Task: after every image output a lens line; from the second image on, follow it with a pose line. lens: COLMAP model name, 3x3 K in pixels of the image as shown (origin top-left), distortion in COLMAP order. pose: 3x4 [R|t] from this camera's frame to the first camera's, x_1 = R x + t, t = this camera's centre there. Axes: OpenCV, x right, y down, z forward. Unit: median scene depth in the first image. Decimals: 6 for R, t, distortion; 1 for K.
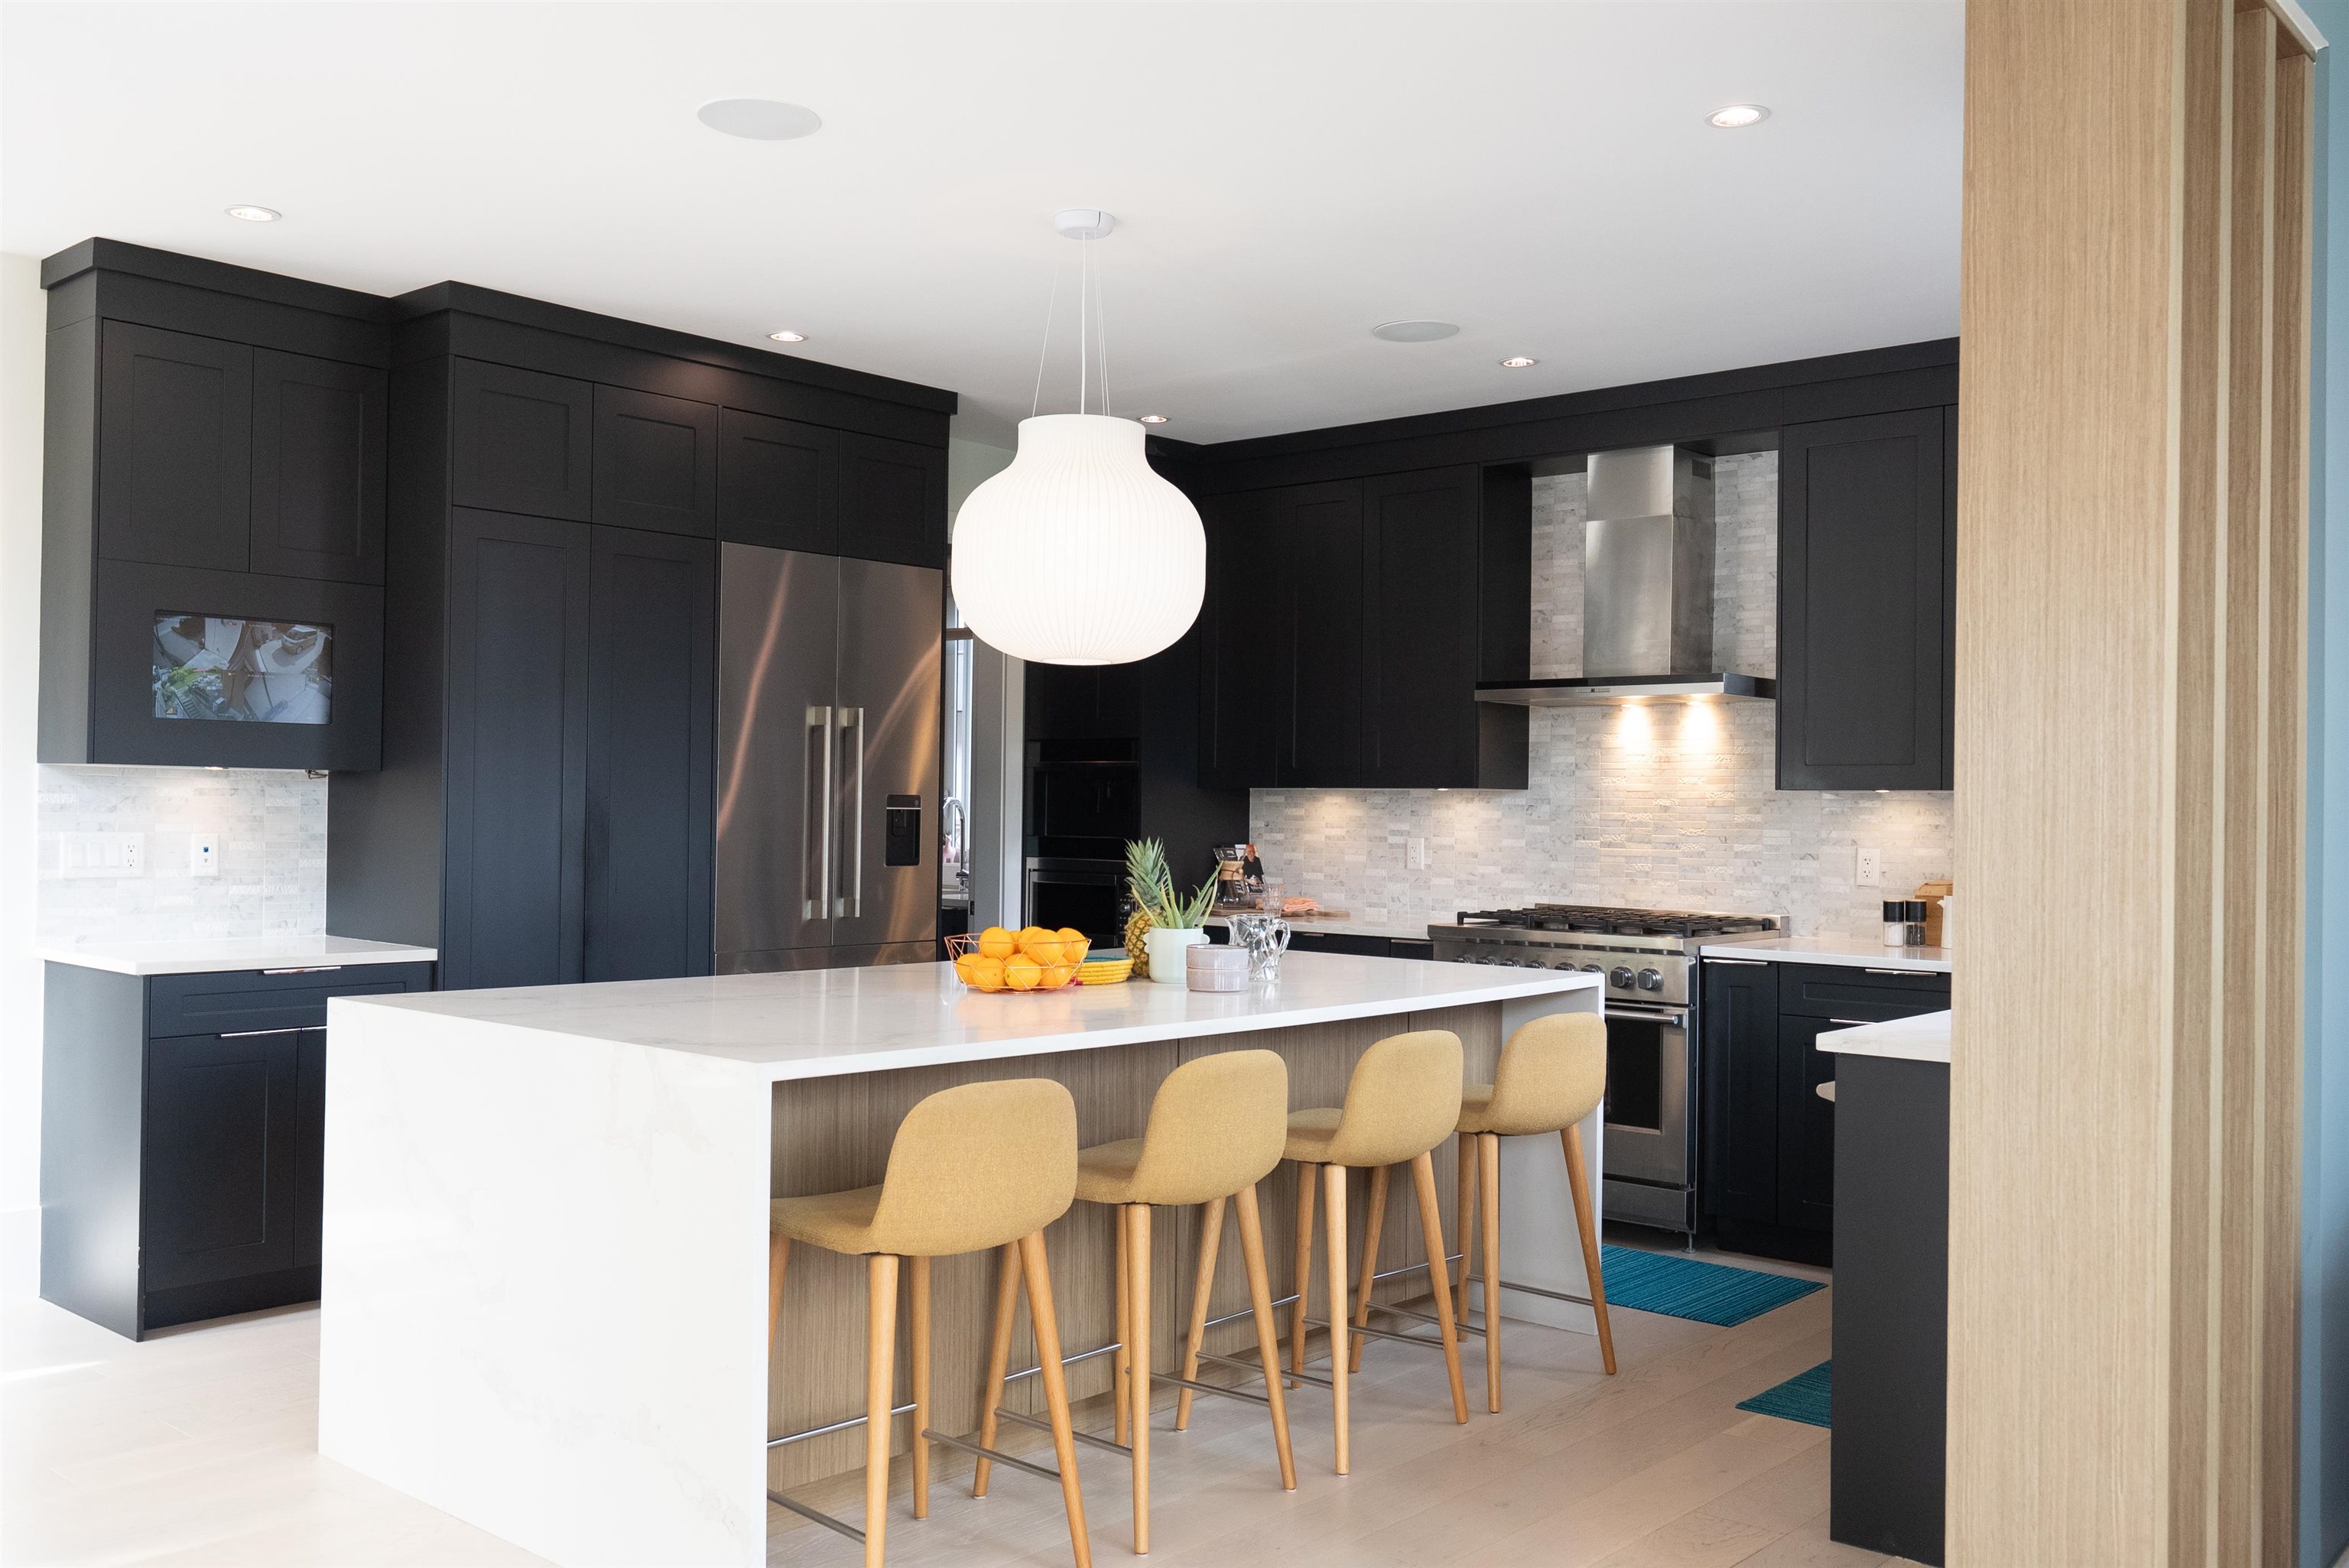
lens RADIAL K [[1990.9, 0, 1181.3], [0, 1990.9, 785.1], [0, 0, 1]] dist [0.013674, -0.003568]
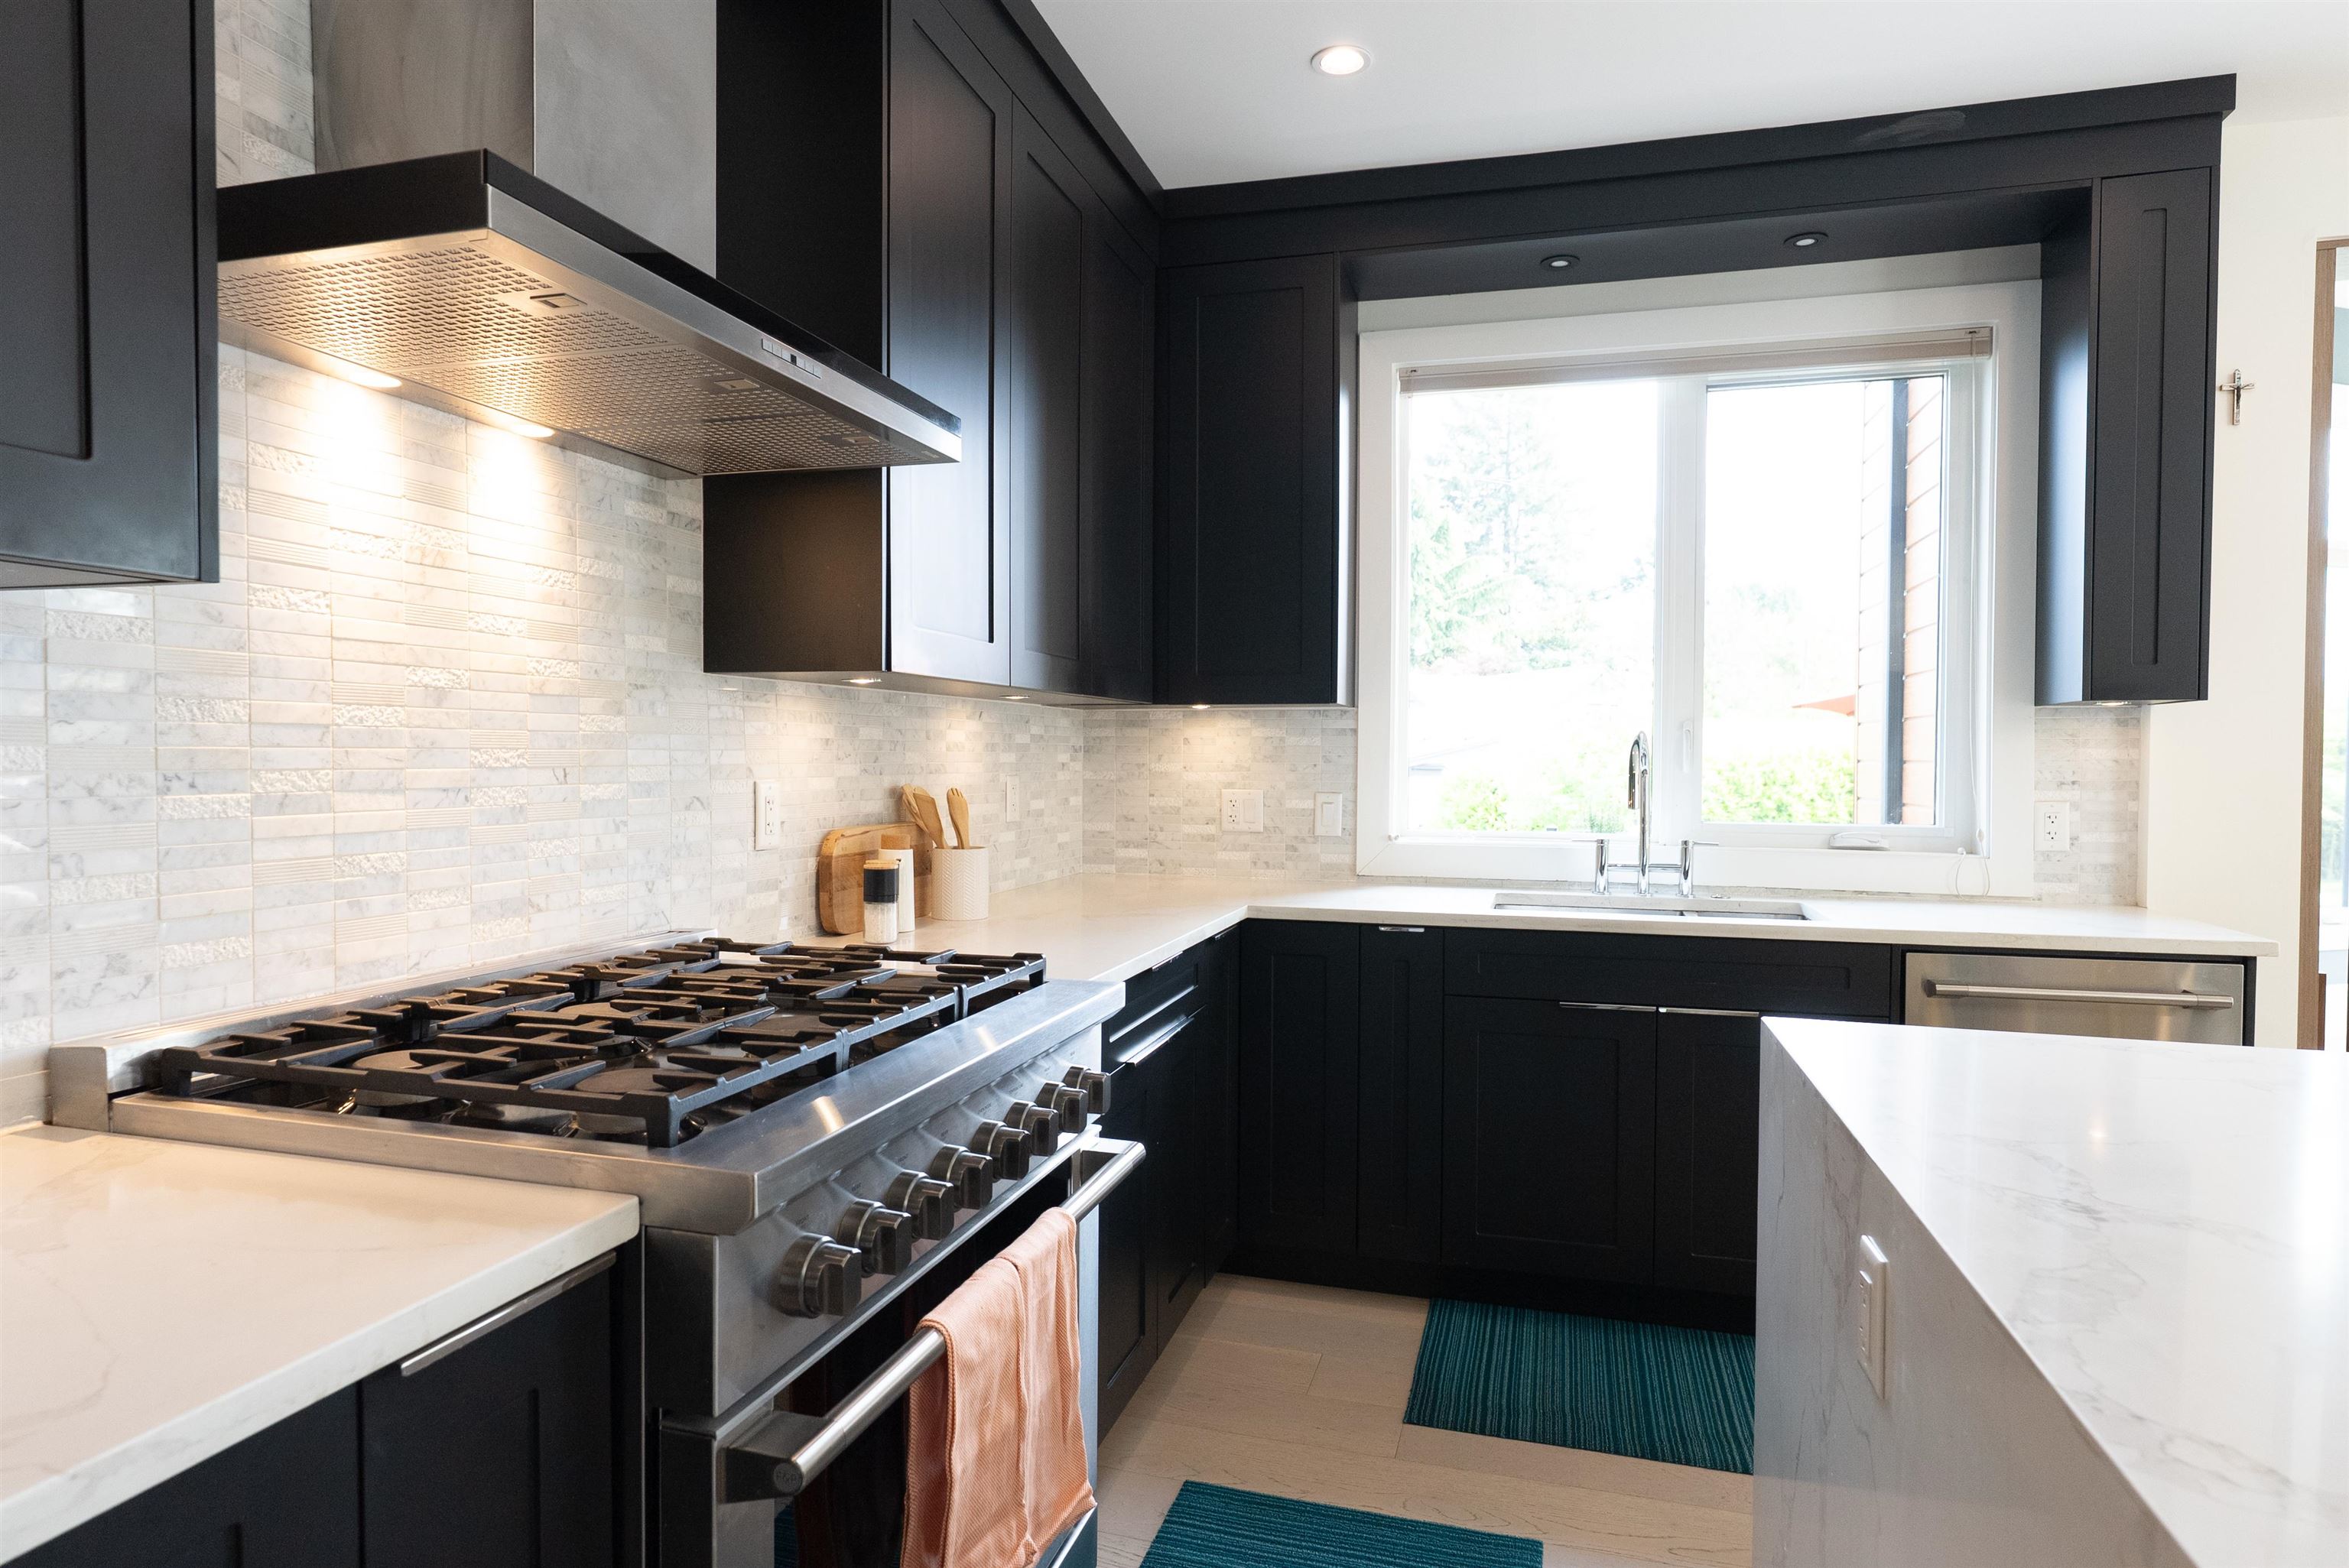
lens RADIAL K [[1333.8, 0, 1170.1], [0, 1333.8, 793.2], [0, 0, 1]] dist [-0.010003, 0.001146]
pose [[-0.427389, -0.040518, 0.903159, -0.034994], [-0.022656, 0.999161, 0.034104, 0.018653], [-0.903784, -0.005886, -0.427949, 0.998572]]
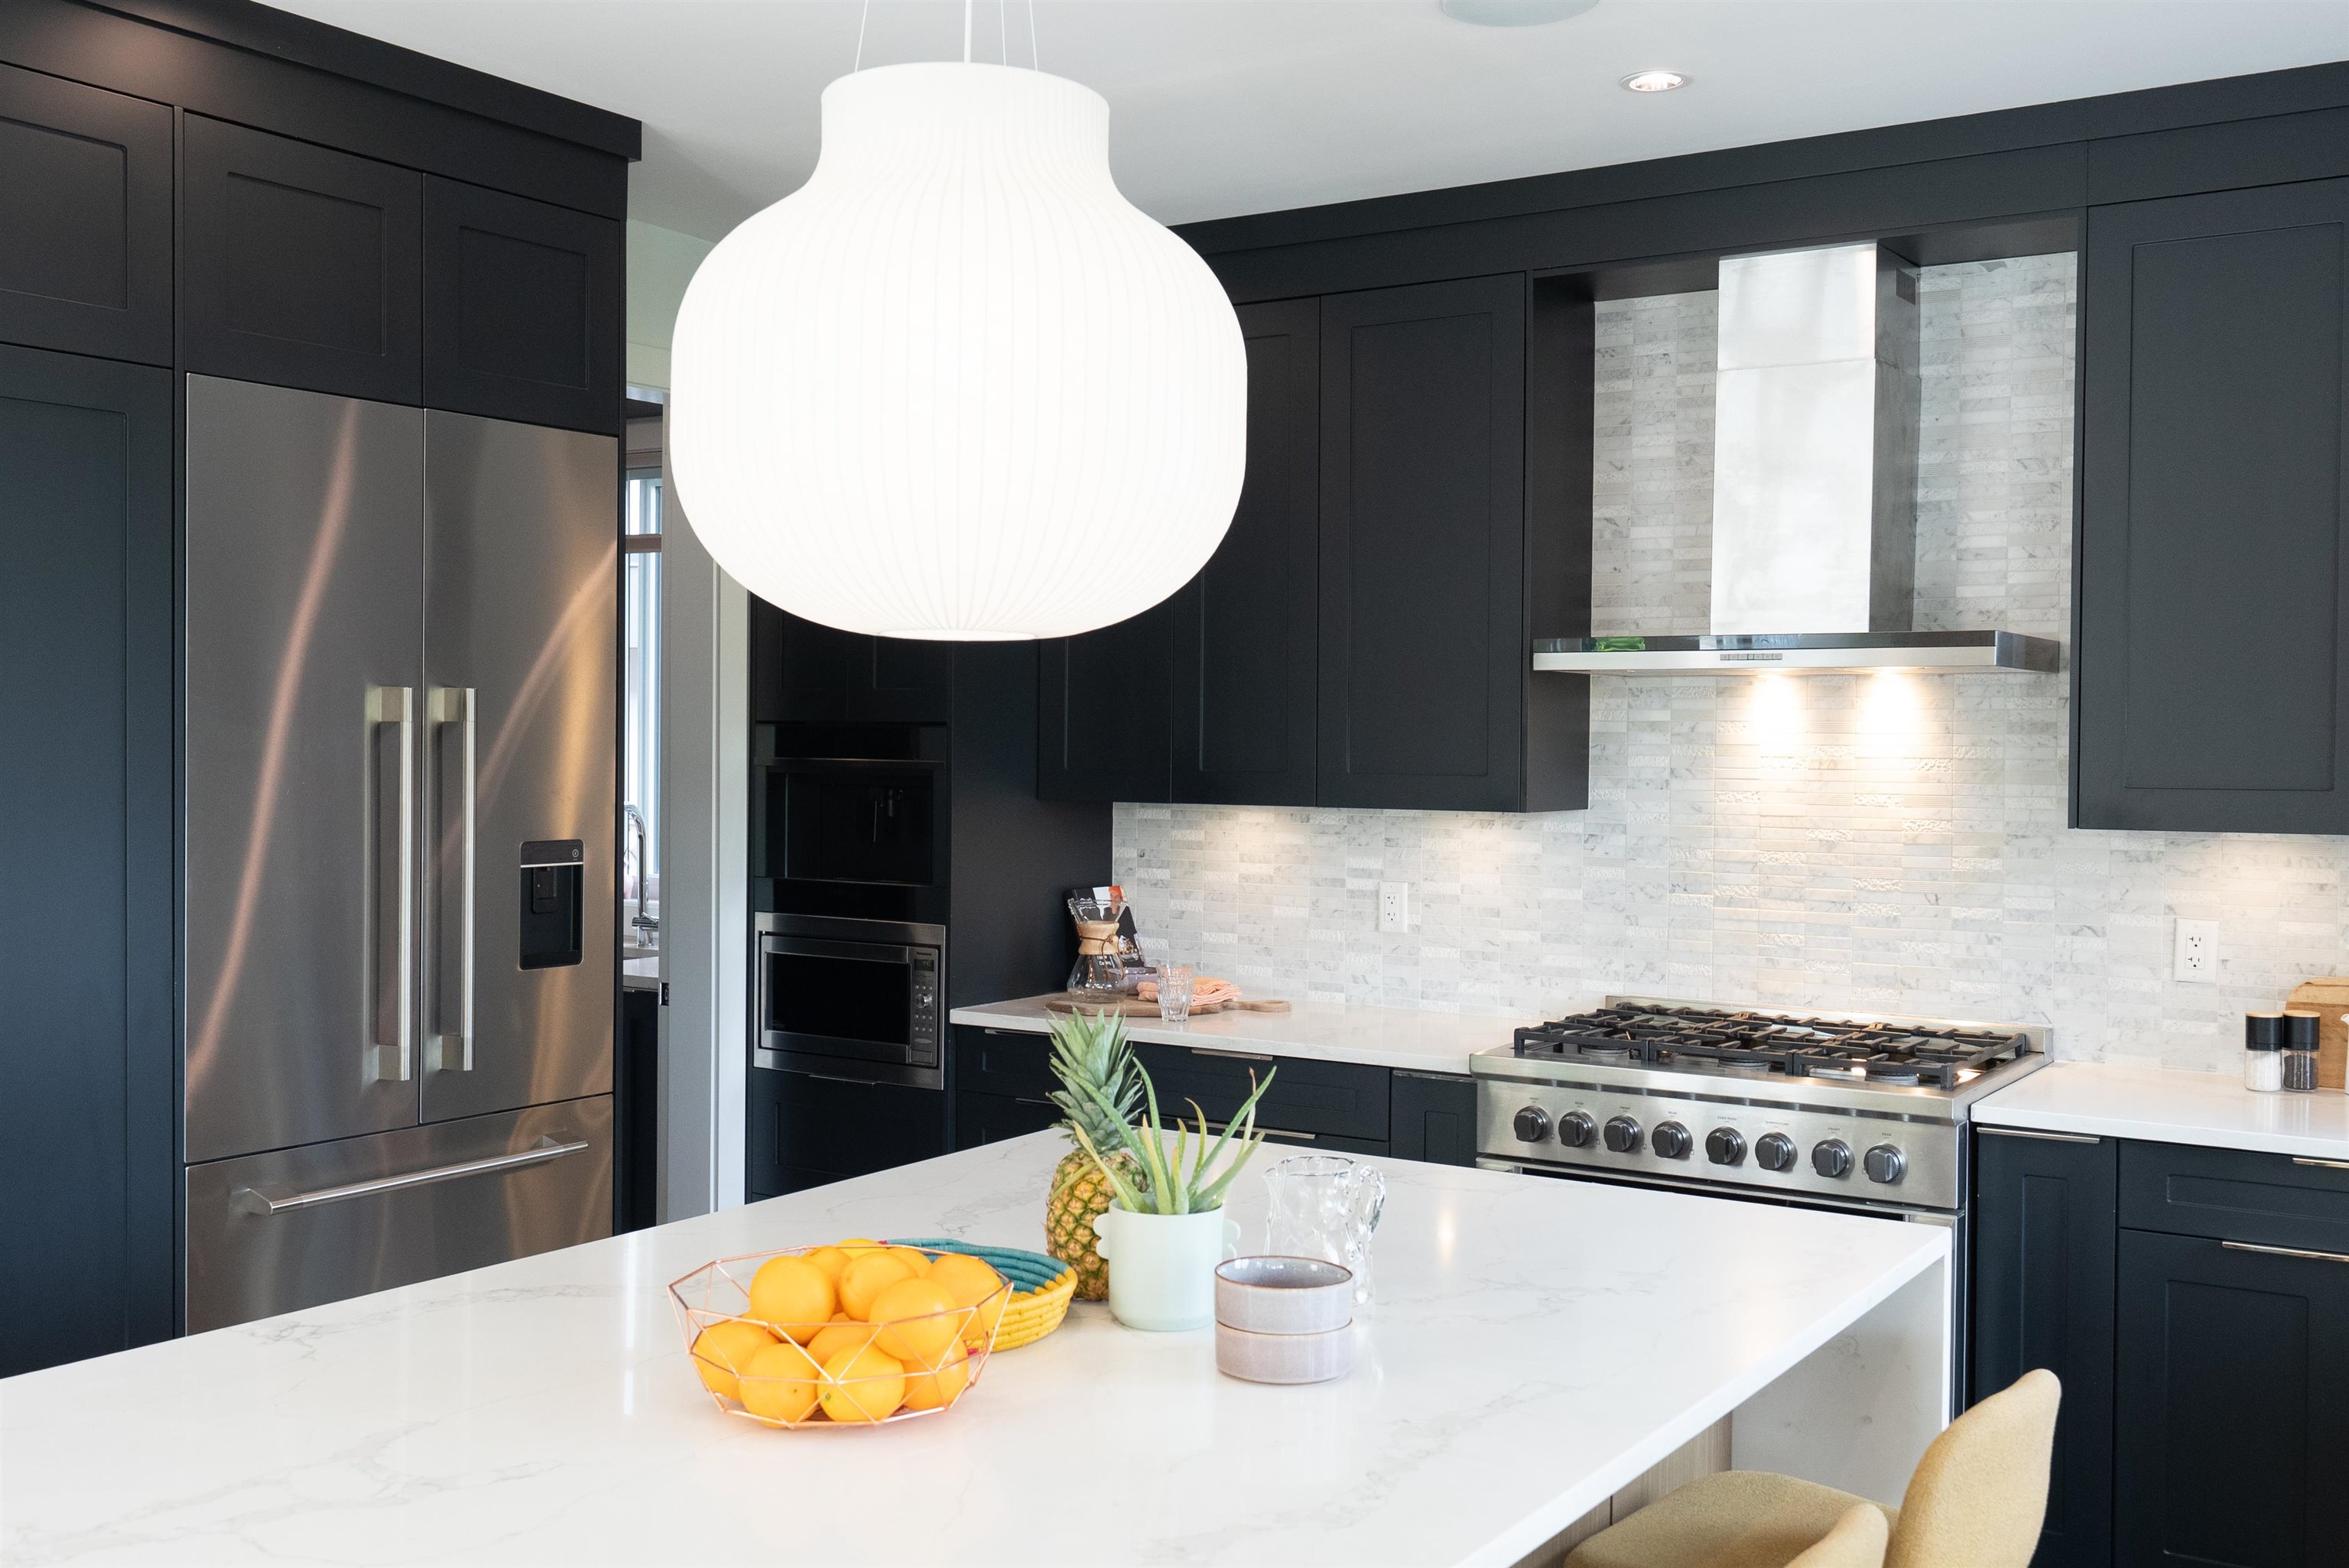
lens RADIAL K [[2268.8, 0, 1166.2], [0, 2268.8, 787.5], [0, 0, 1]] dist [0.001457, 0.000000]
pose [[0.991582, -0.006984, 0.129295, -0.049781], [0.002615, 0.999421, 0.033934, -0.030659], [-0.129457, -0.033311, 0.991025, 0.341638]]
